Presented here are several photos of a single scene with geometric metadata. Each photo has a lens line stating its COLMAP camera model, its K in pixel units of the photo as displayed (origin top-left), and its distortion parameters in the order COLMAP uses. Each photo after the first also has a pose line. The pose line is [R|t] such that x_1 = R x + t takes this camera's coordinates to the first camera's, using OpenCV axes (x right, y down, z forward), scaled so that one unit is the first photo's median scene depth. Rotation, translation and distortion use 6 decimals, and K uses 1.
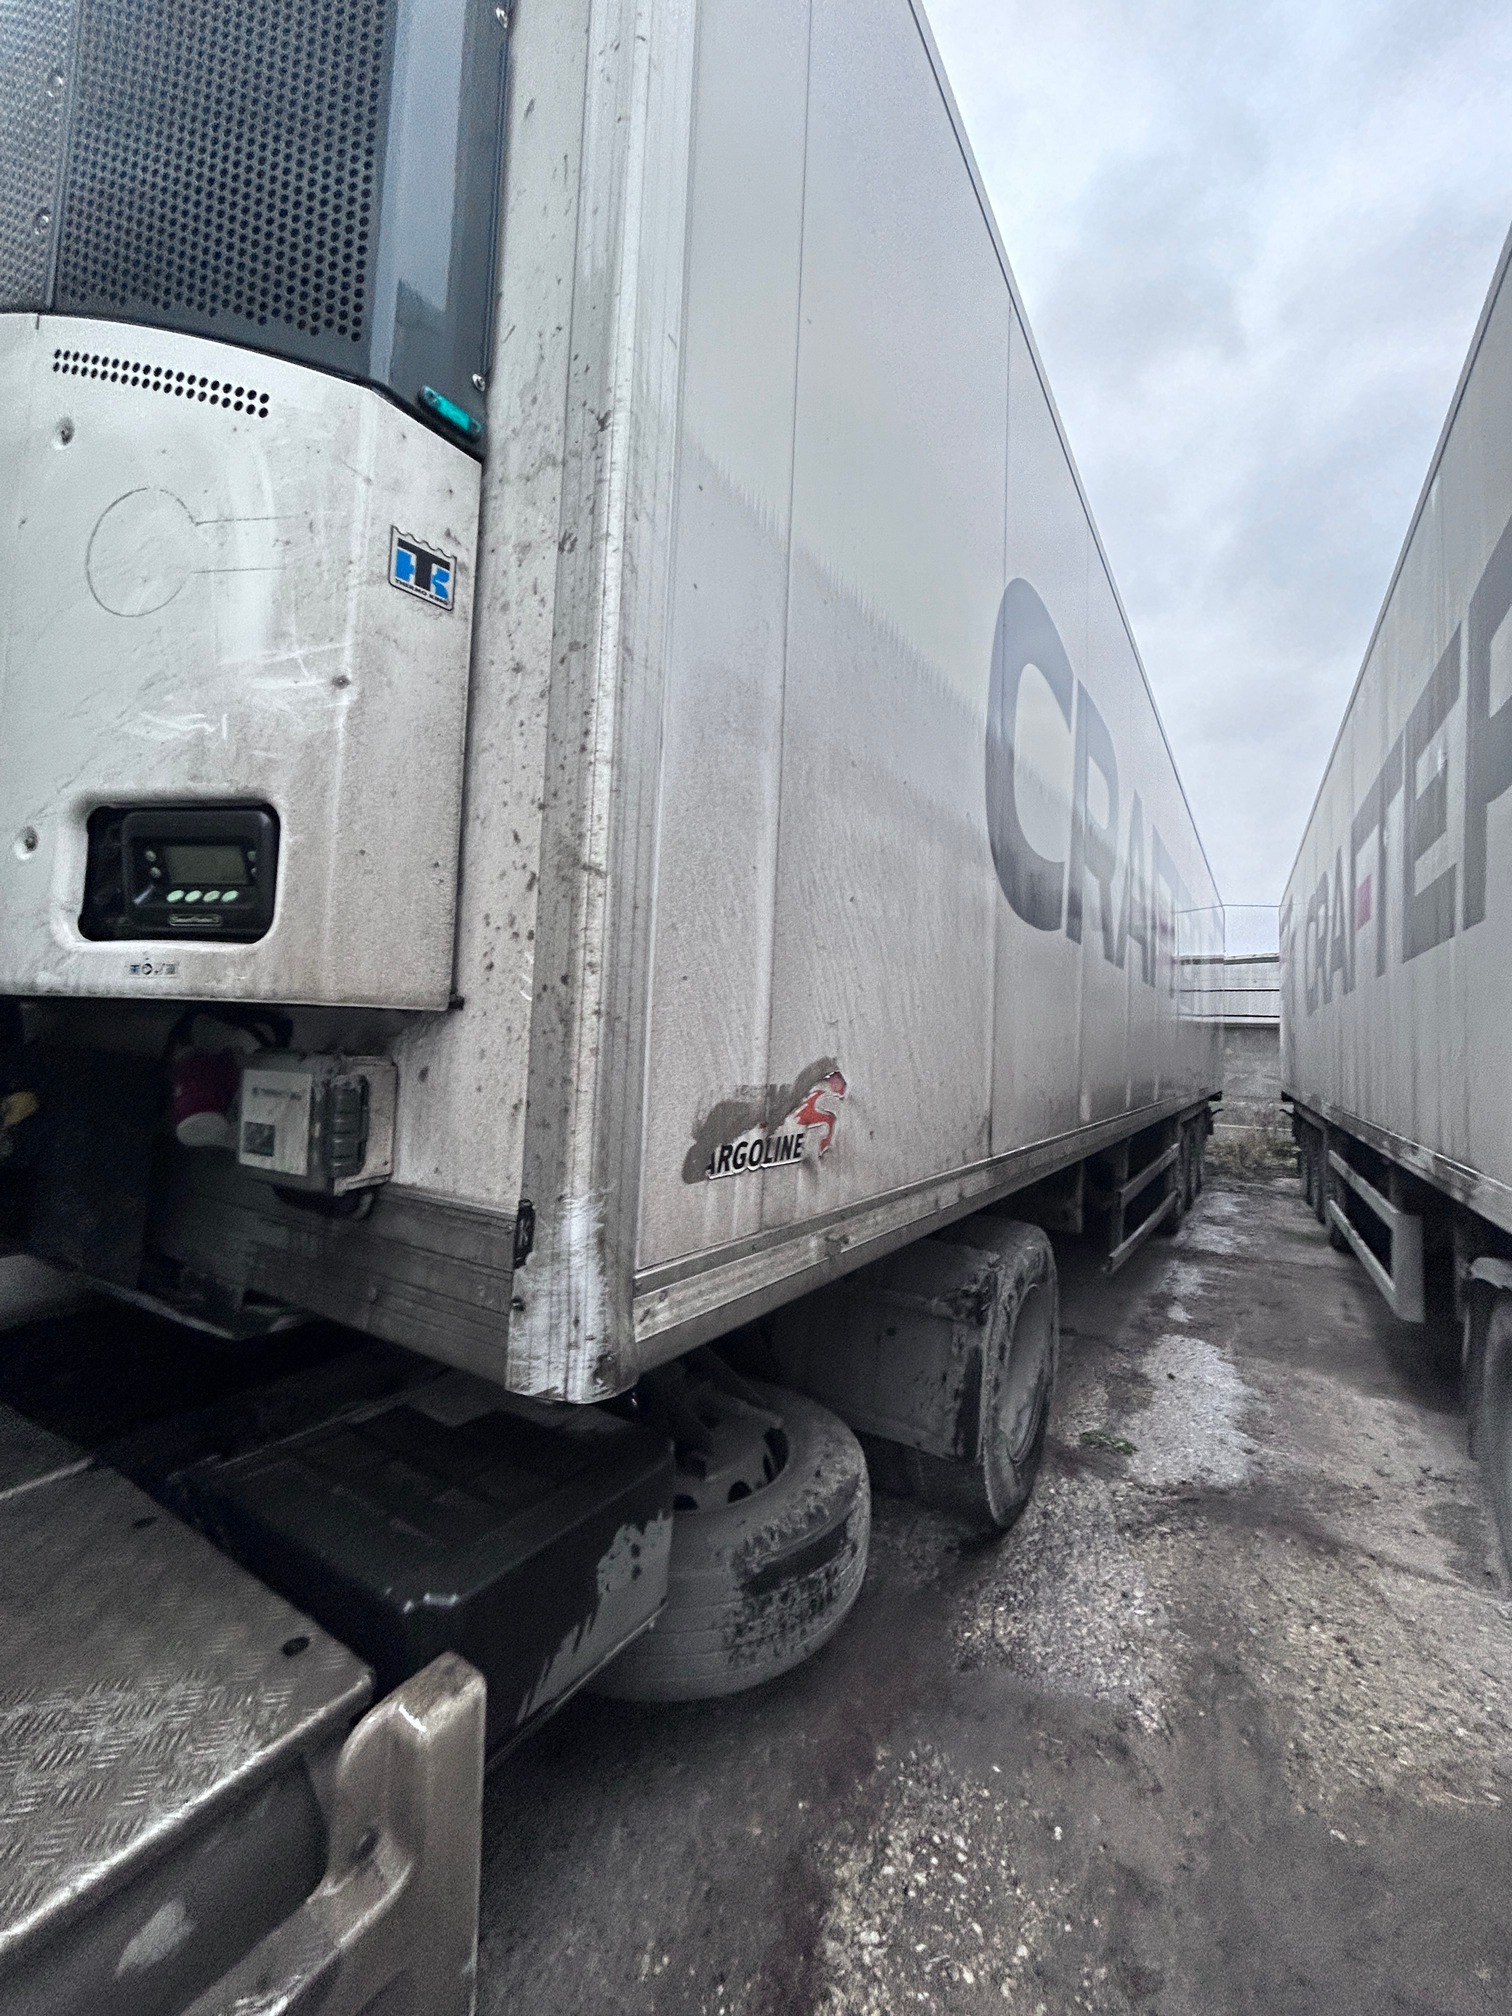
lens RADIAL K [[803.5, 0, 756.0], [0, 803.5, 1008.0], [0, 0, 1]] dist [-0.001012, -0.000497]
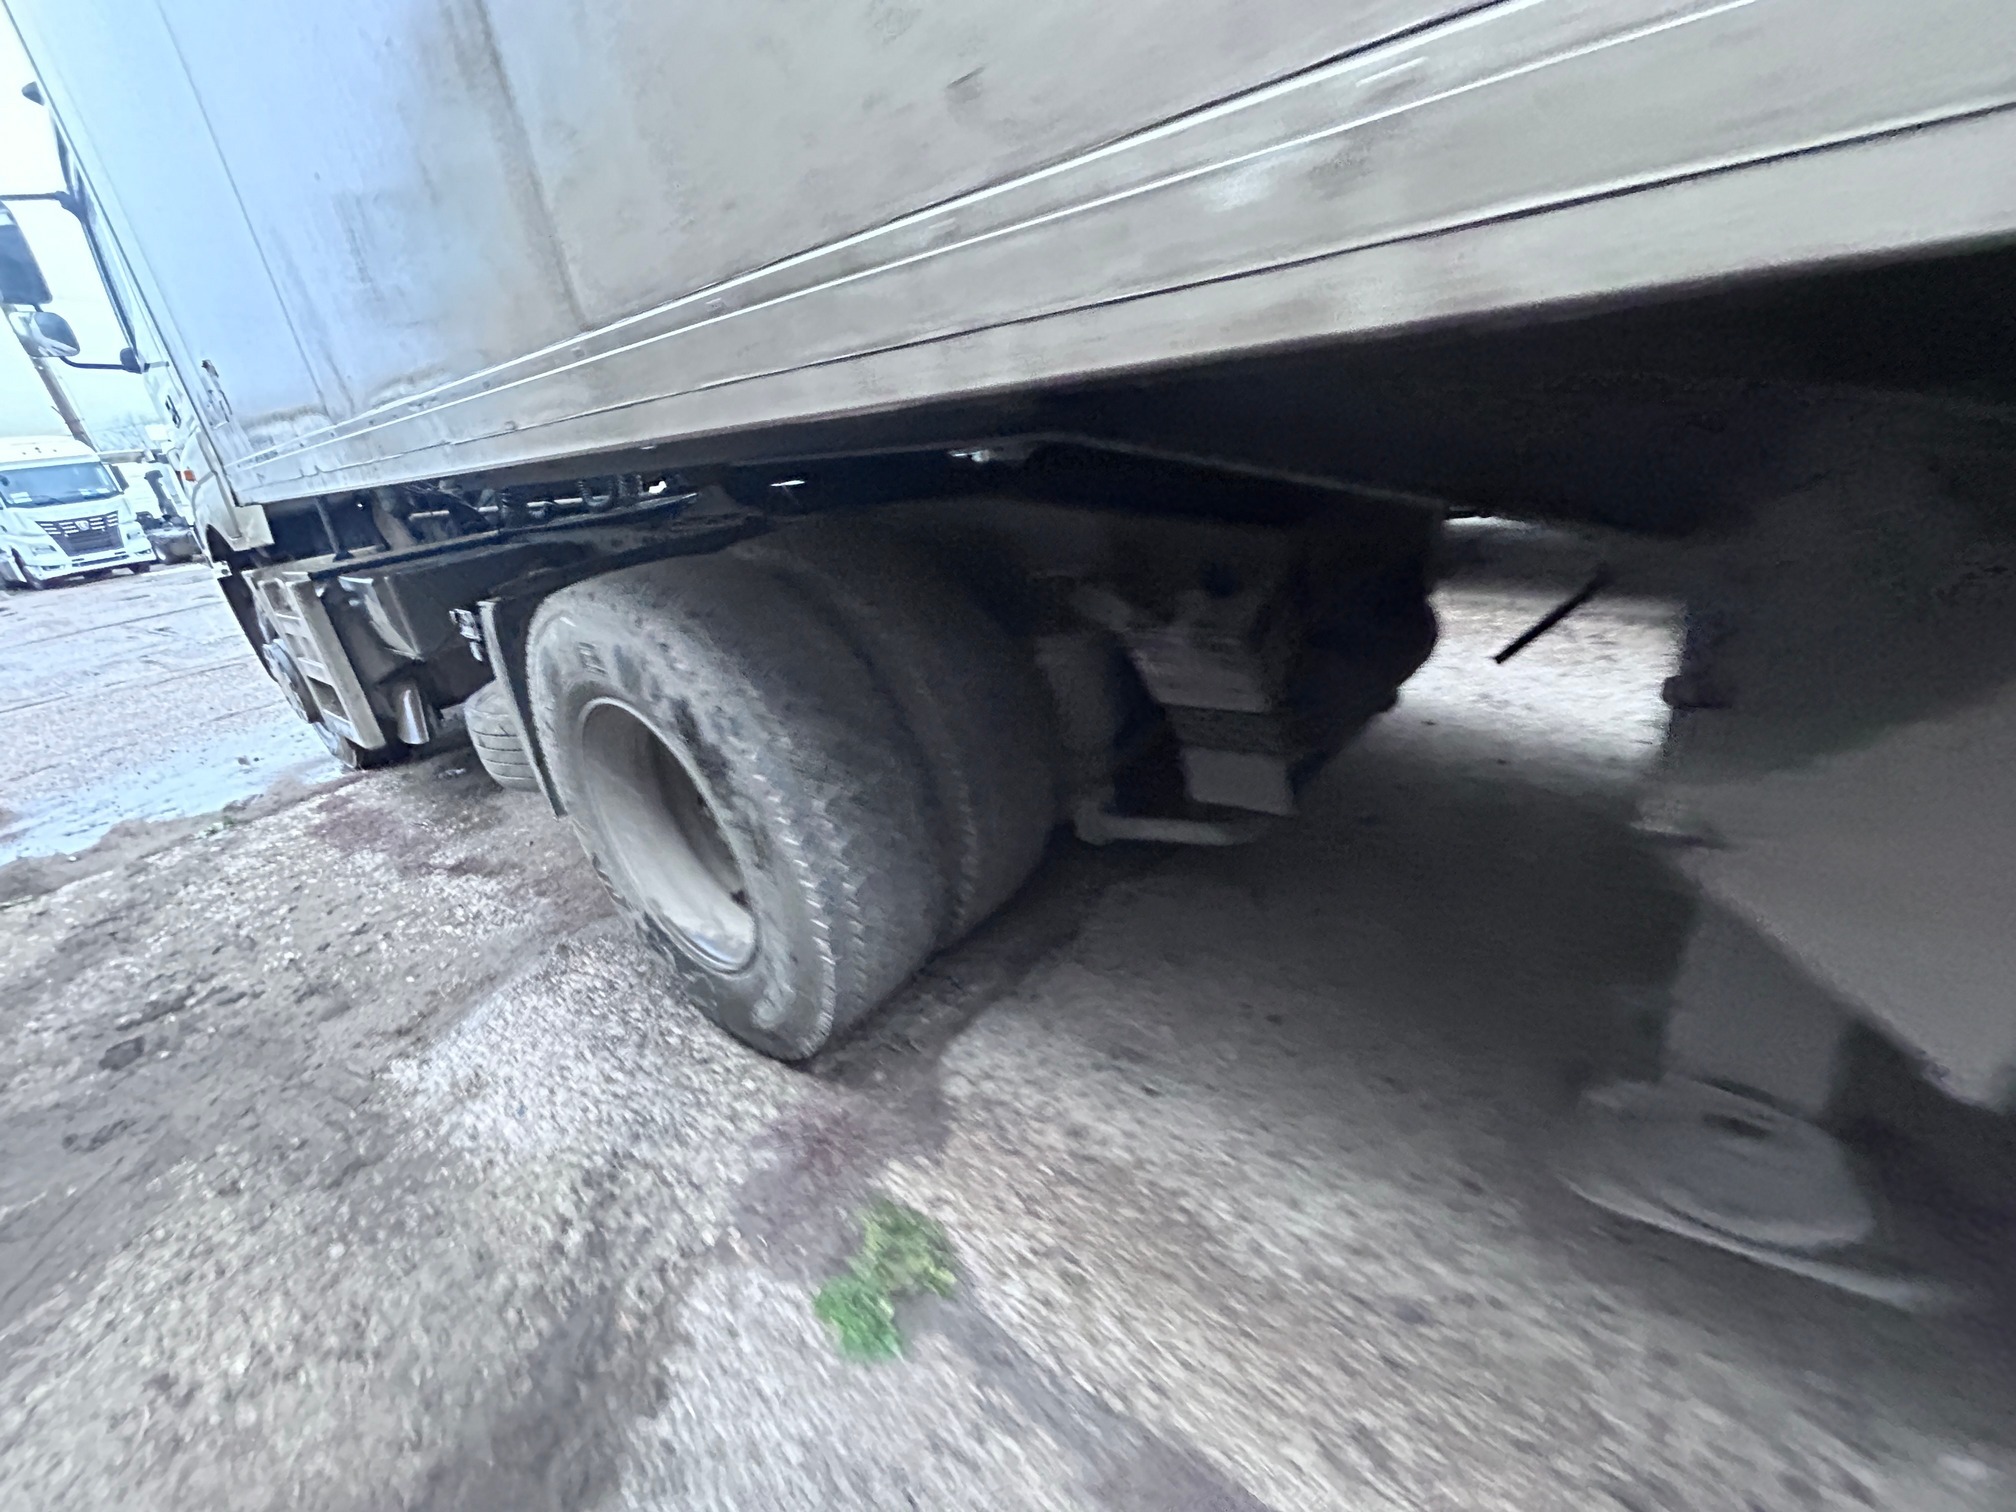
lens RADIAL K [[803.5, 0, 1008.0], [0, 803.5, 756.0], [0, 0, 1]] dist [-0.001012, -0.000497]
pose [[-0.126988, 0.367045, -0.921495, 0.849257], [0.158384, 0.924599, 0.346455, 0.259282], [0.979178, -0.101954, -0.175546, 1.427100]]
